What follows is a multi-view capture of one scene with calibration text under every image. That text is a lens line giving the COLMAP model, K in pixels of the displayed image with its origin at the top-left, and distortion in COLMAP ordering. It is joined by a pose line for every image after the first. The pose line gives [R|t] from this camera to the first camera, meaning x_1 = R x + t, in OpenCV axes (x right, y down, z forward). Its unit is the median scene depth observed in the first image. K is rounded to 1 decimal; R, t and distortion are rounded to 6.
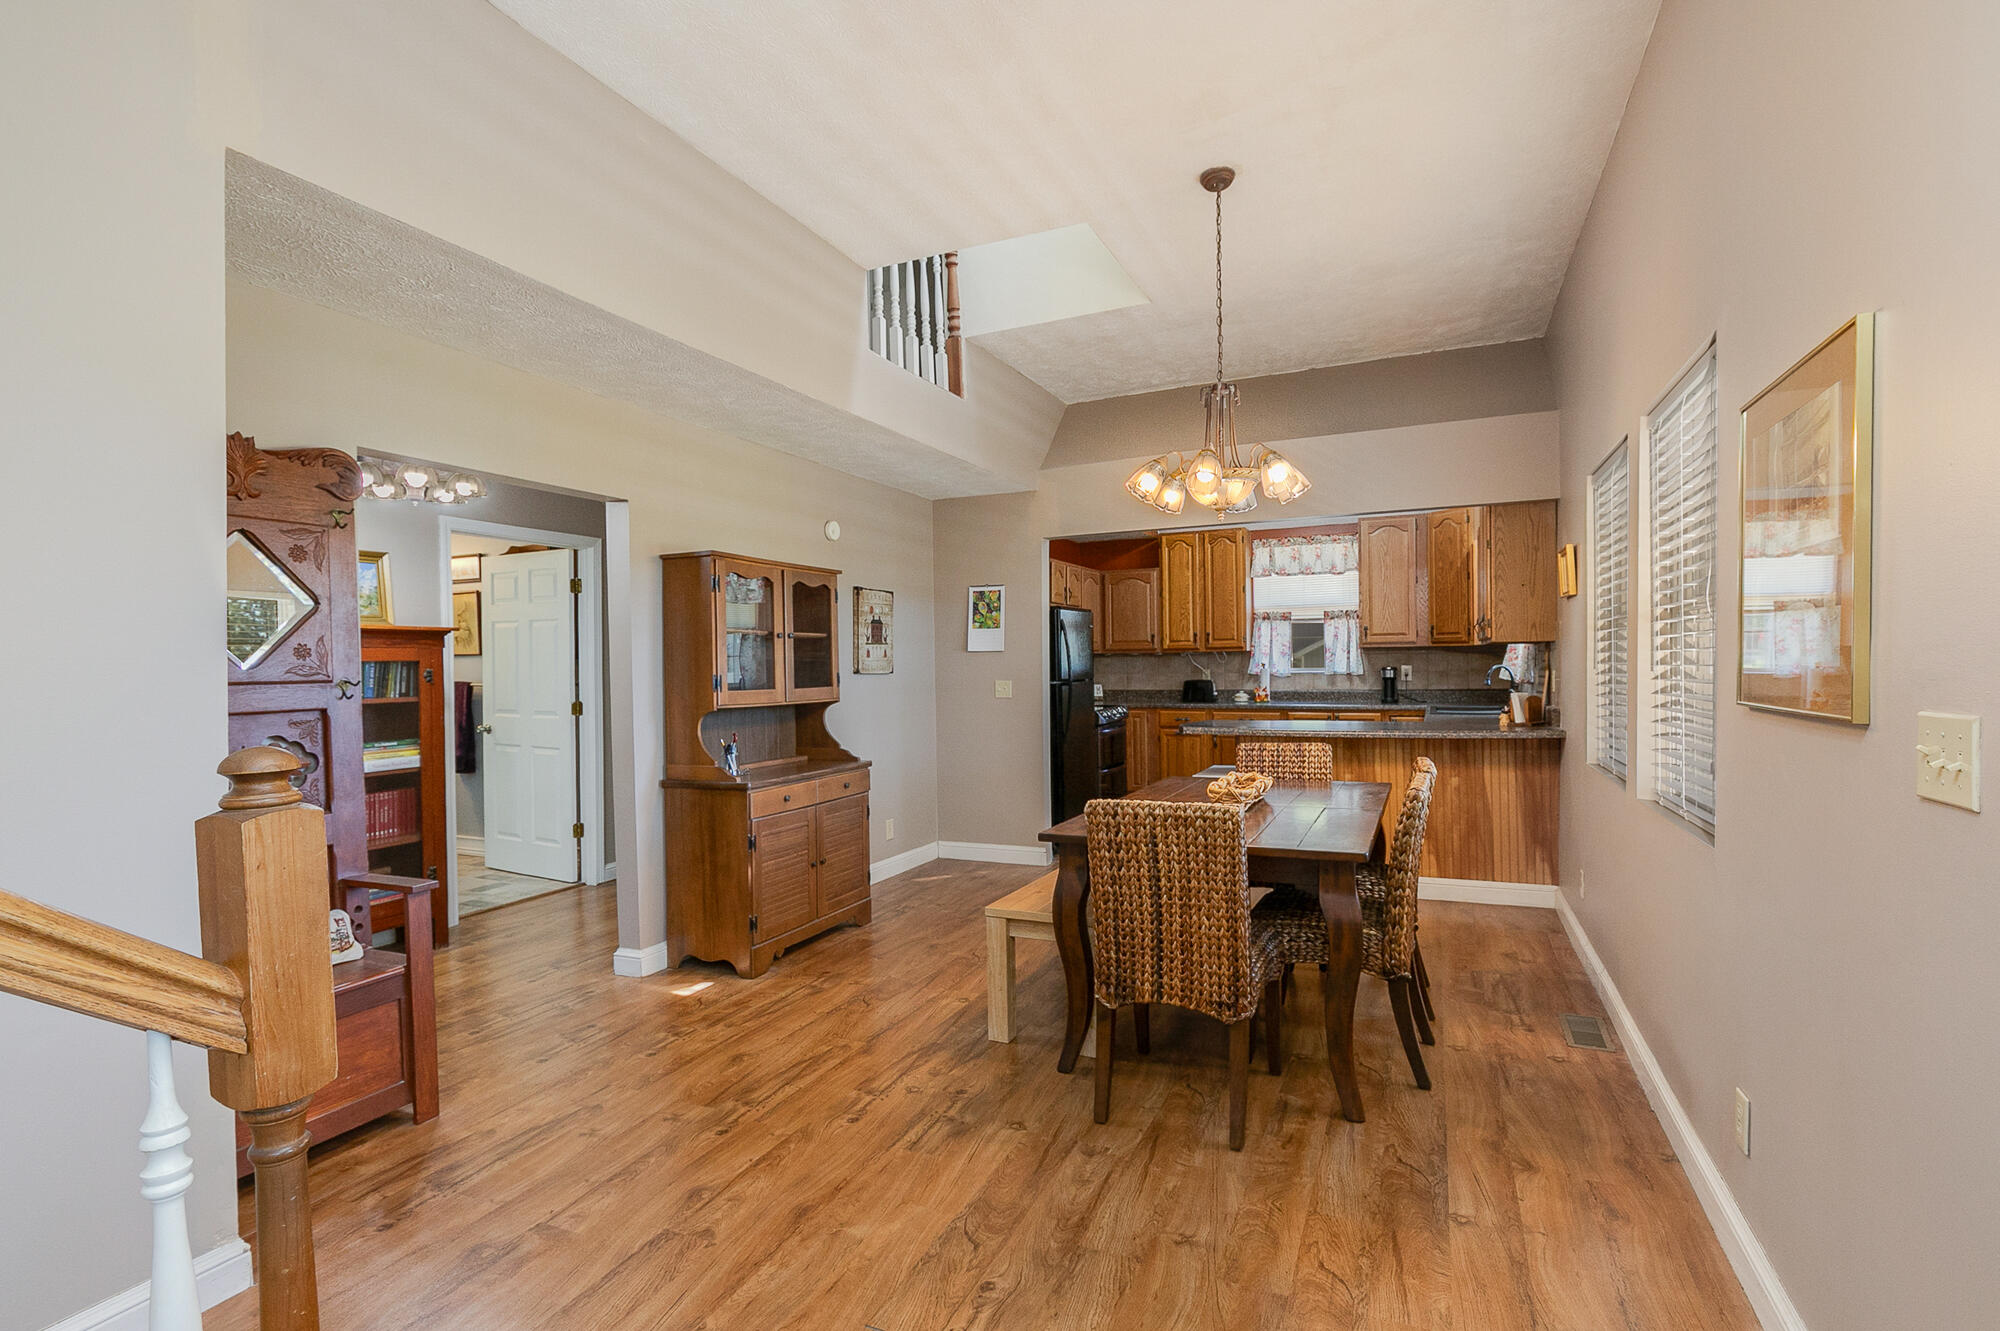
lens RADIAL K [[960.3, 0, 988.8], [0, 960.3, 671.6], [0, 0, 1]] dist [0.012235, -0.001992]
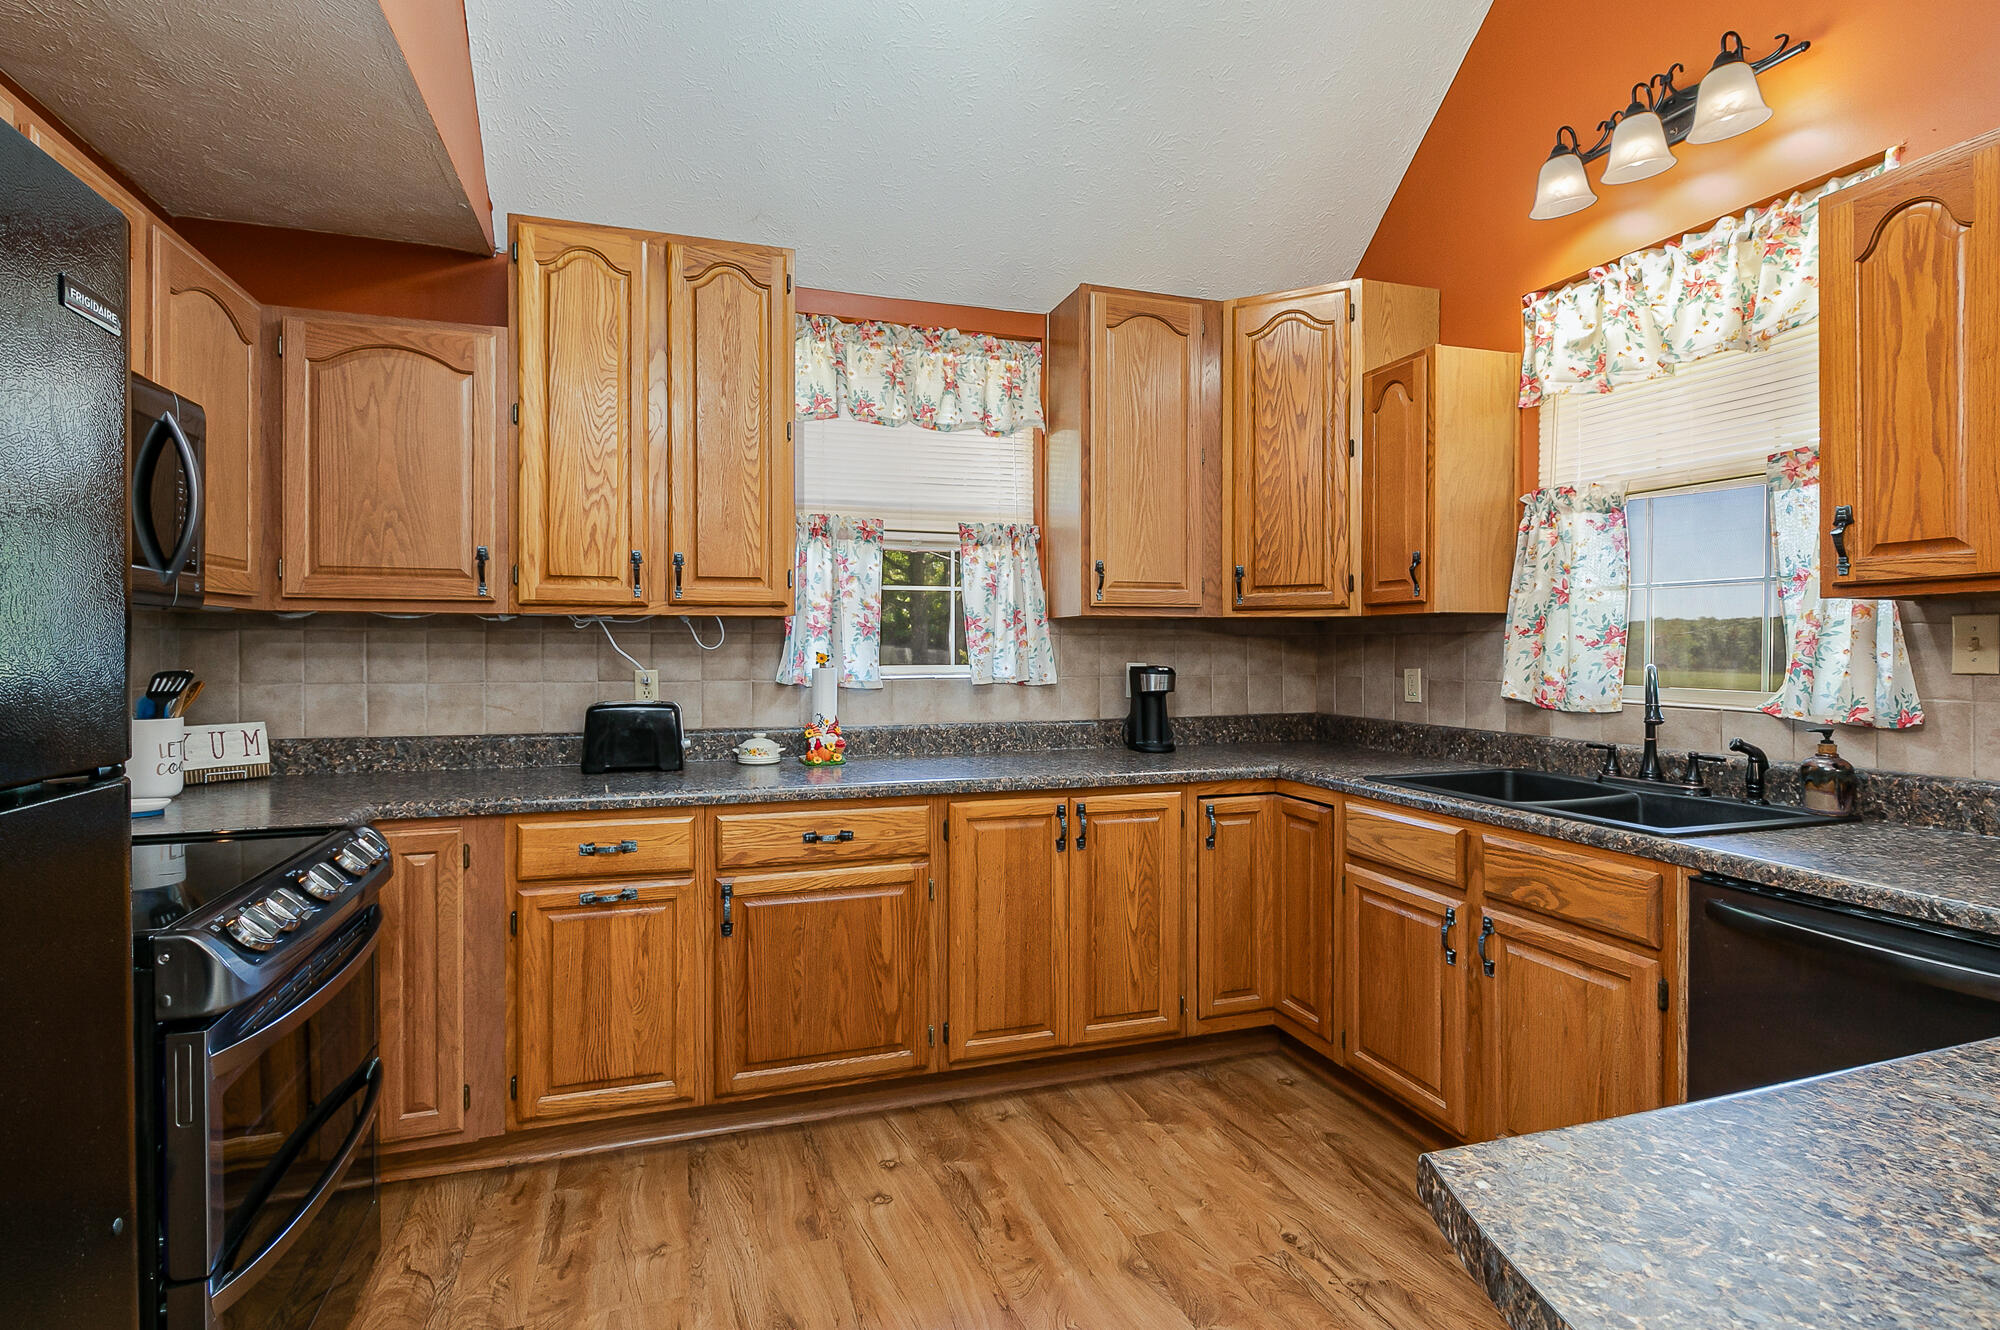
lens RADIAL K [[960.3, 0, 983.3], [0, 960.3, 651.9], [0, 0, 1]] dist [0.012235, -0.001992]
pose [[0.740675, 0.013236, 0.671733, 0.099902], [-0.004605, 0.999882, -0.014624, -0.005020], [-0.671848, 0.007738, 0.740649, 0.778187]]
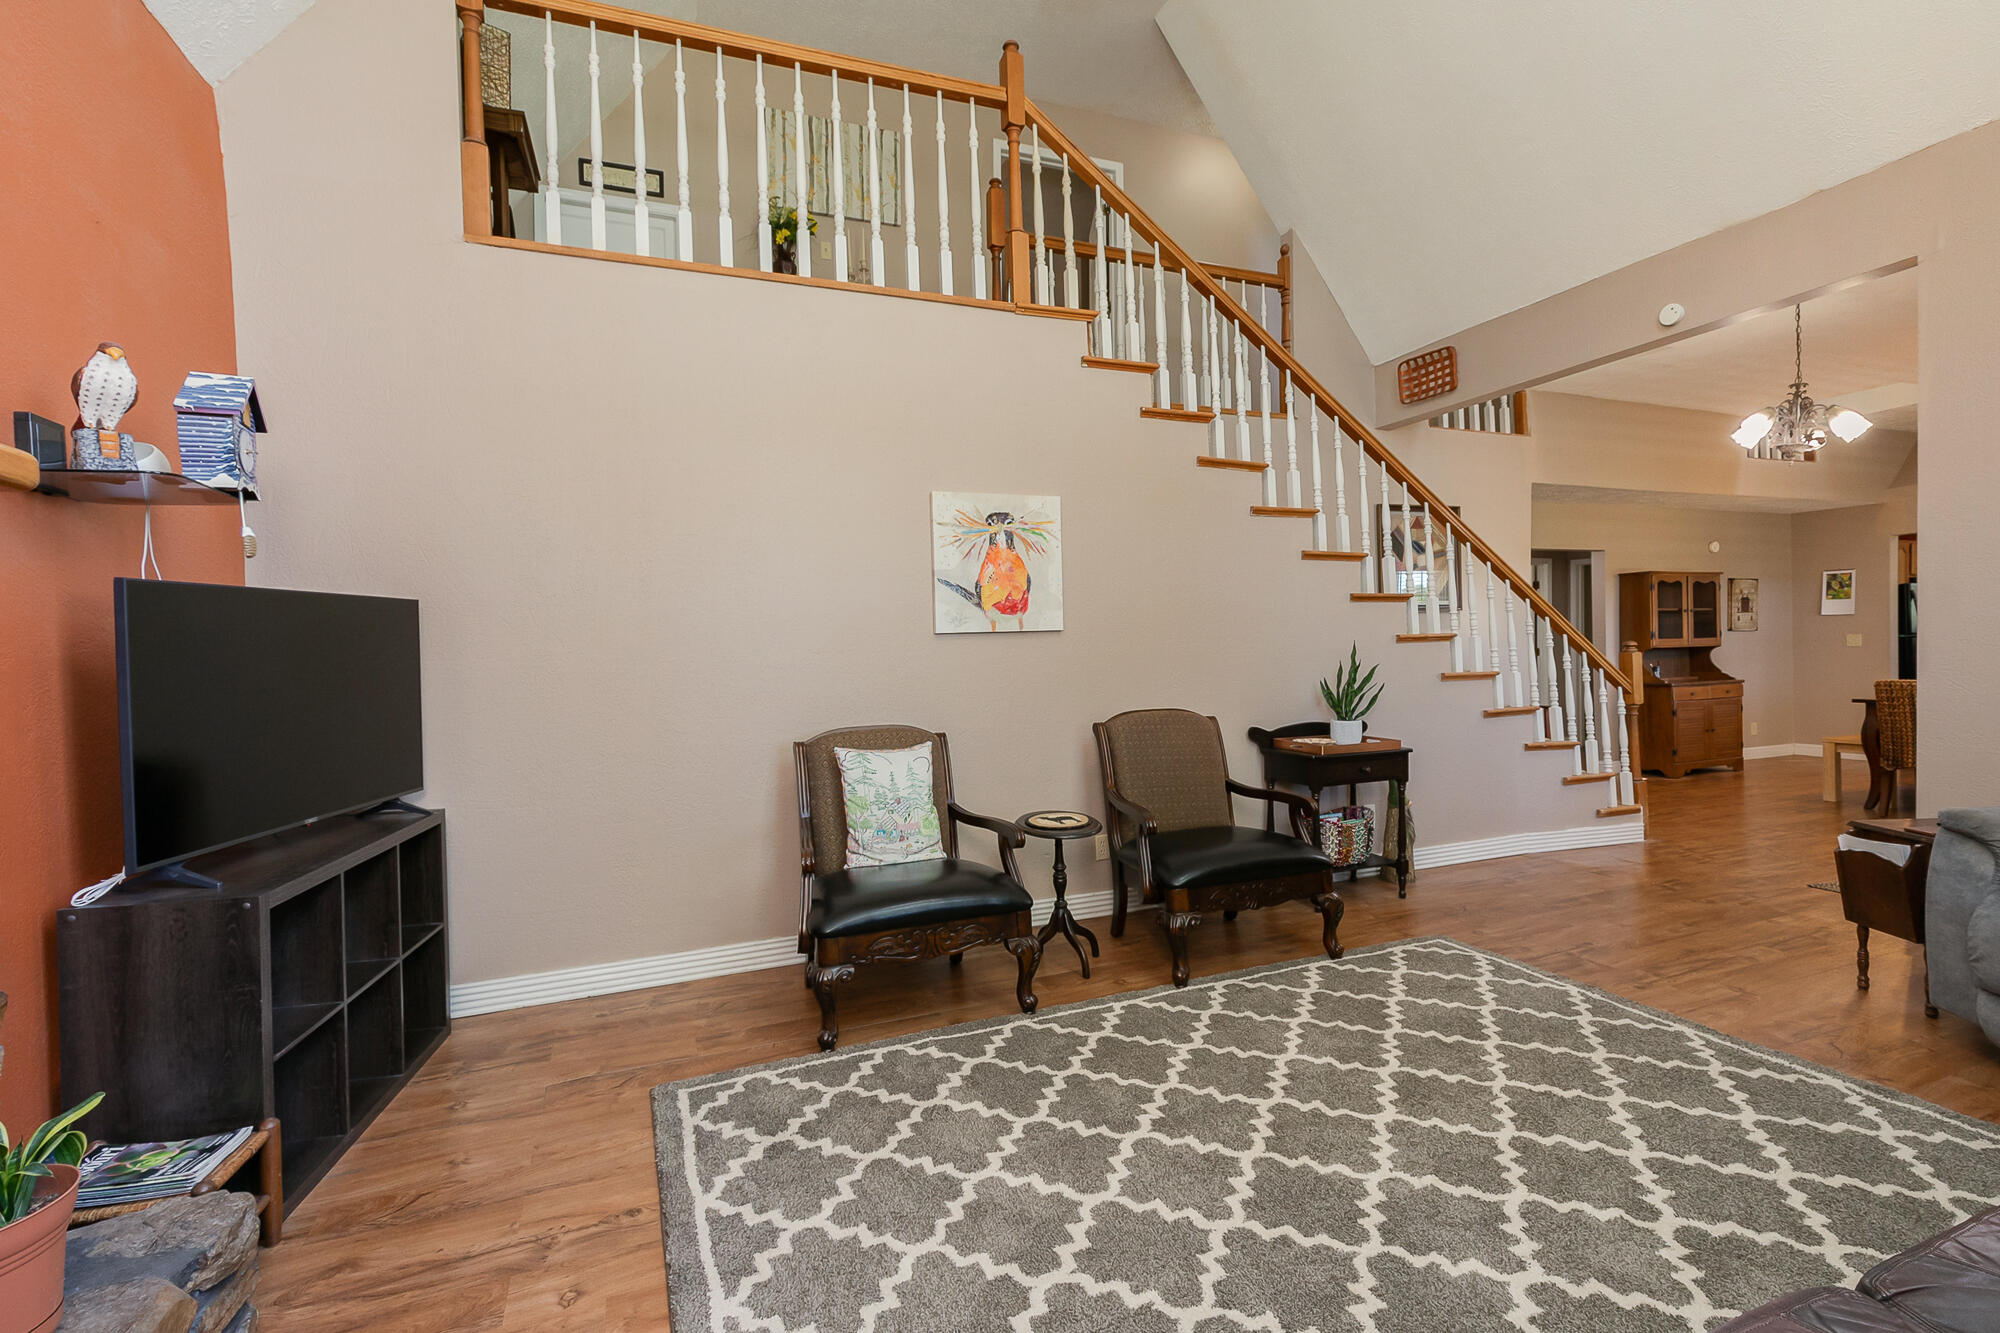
lens RADIAL K [[960.3, 0, 997.3], [0, 960.3, 655.8], [0, 0, 1]] dist [0.012235, -0.001992]
pose [[0.732603, 0.003514, -0.680647, 0.052286], [0.009213, 0.999844, 0.015078, 0.006450], [0.680594, -0.017317, 0.732457, -0.794521]]
